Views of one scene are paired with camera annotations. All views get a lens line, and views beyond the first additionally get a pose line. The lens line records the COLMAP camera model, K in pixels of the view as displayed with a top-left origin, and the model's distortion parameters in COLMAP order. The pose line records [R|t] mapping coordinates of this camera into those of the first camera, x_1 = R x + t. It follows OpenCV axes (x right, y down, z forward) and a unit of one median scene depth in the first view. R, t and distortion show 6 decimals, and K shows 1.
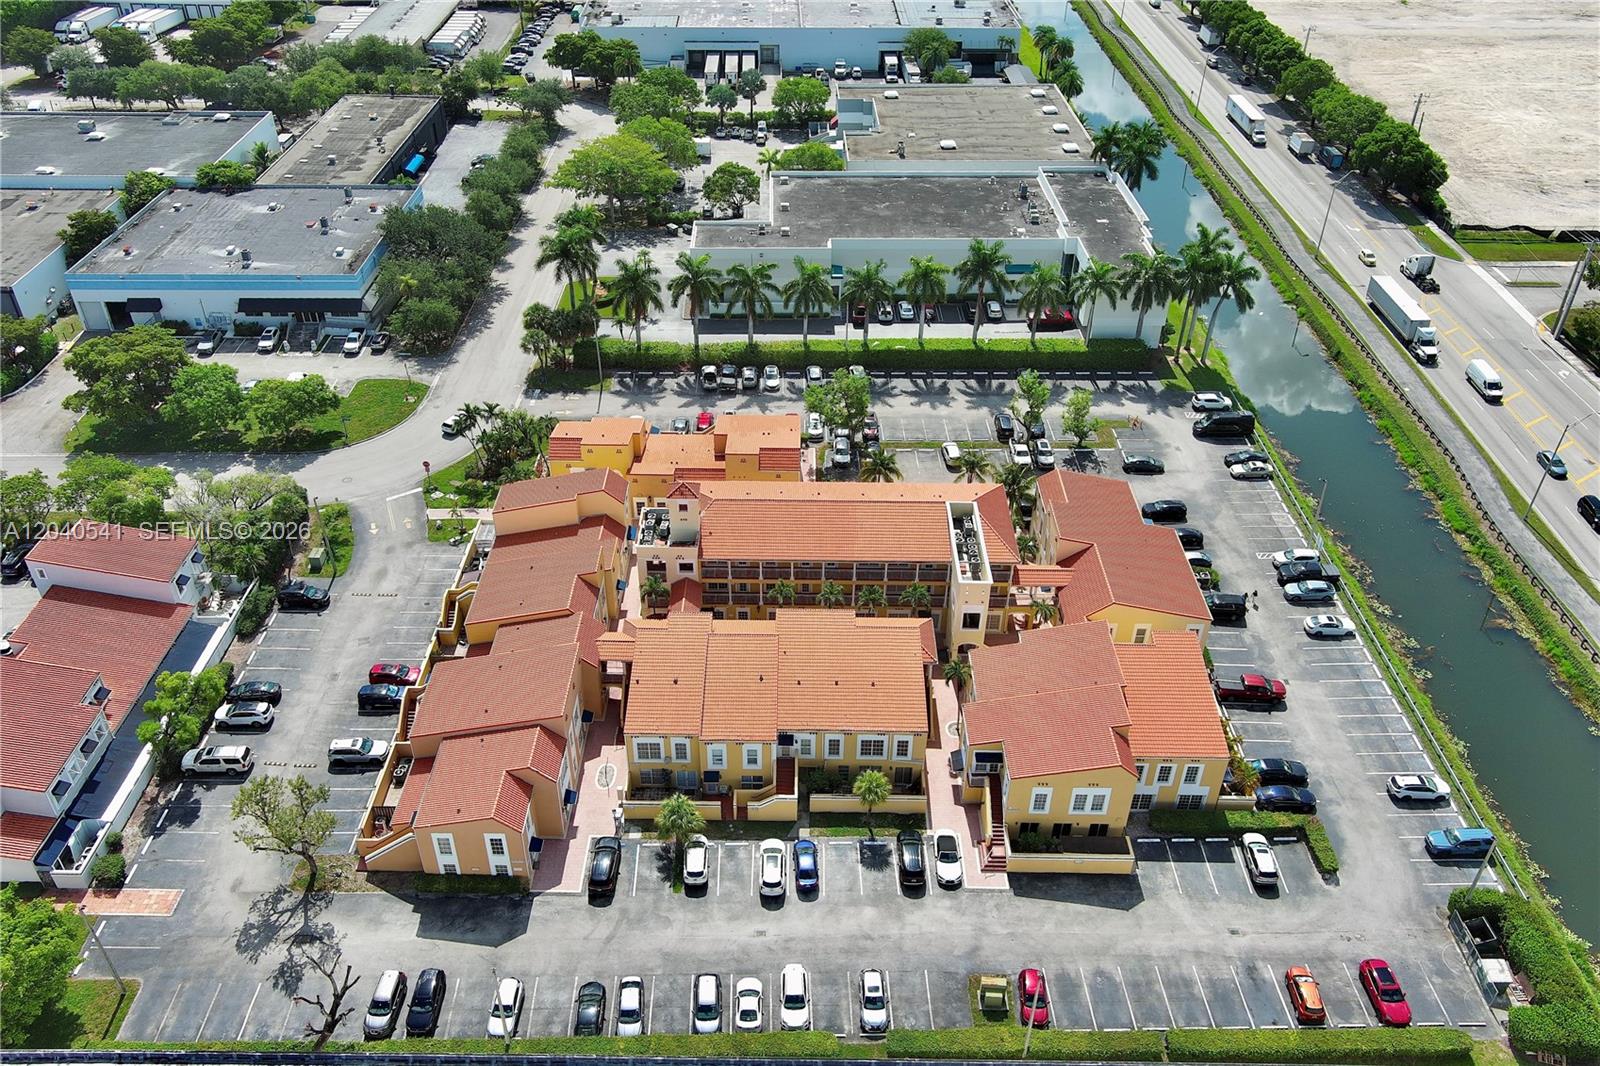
lens RADIAL K [[1235.9, 0, 794.3], [0, 1235.9, 527.2], [0, 0, 1]] dist [0.030669, -0.037663]
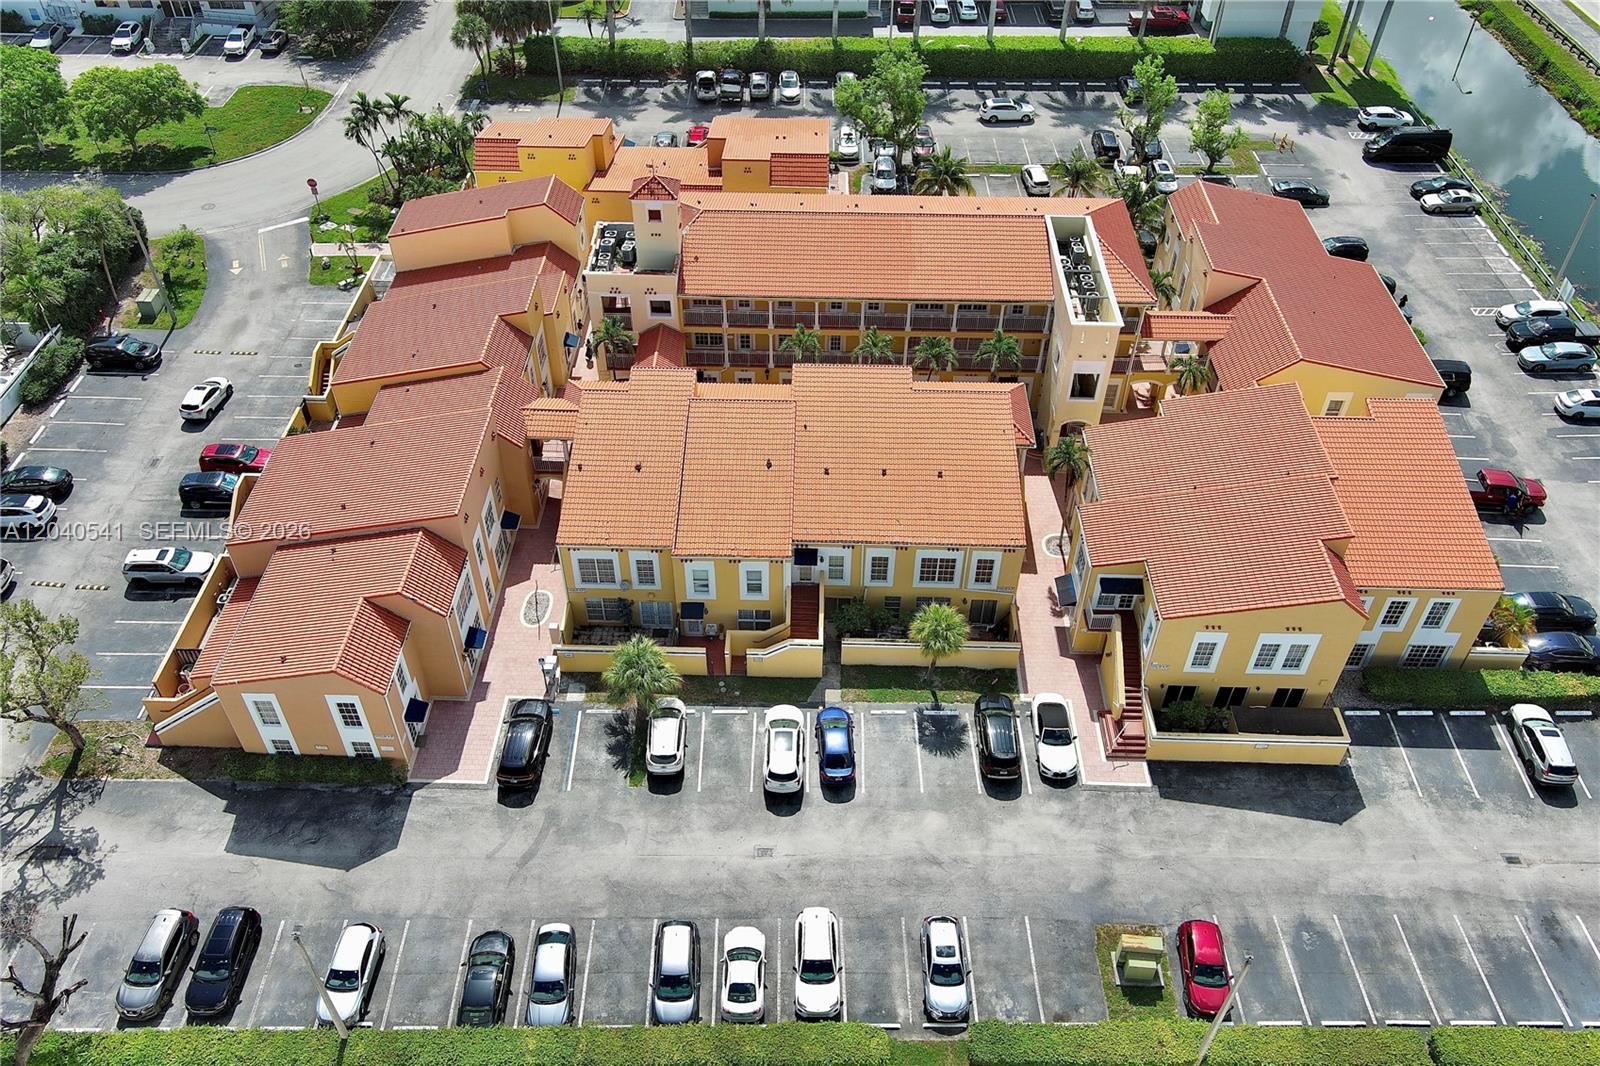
lens RADIAL K [[1235.9, 0, 794.3], [0, 1235.9, 527.2], [0, 0, 1]] dist [0.030669, -0.037663]
pose [[0.999861, 0.009459, -0.013704, -0.004103], [-0.007588, 0.991396, 0.130678, 0.070578], [0.014823, -0.130556, 0.991330, 0.351357]]
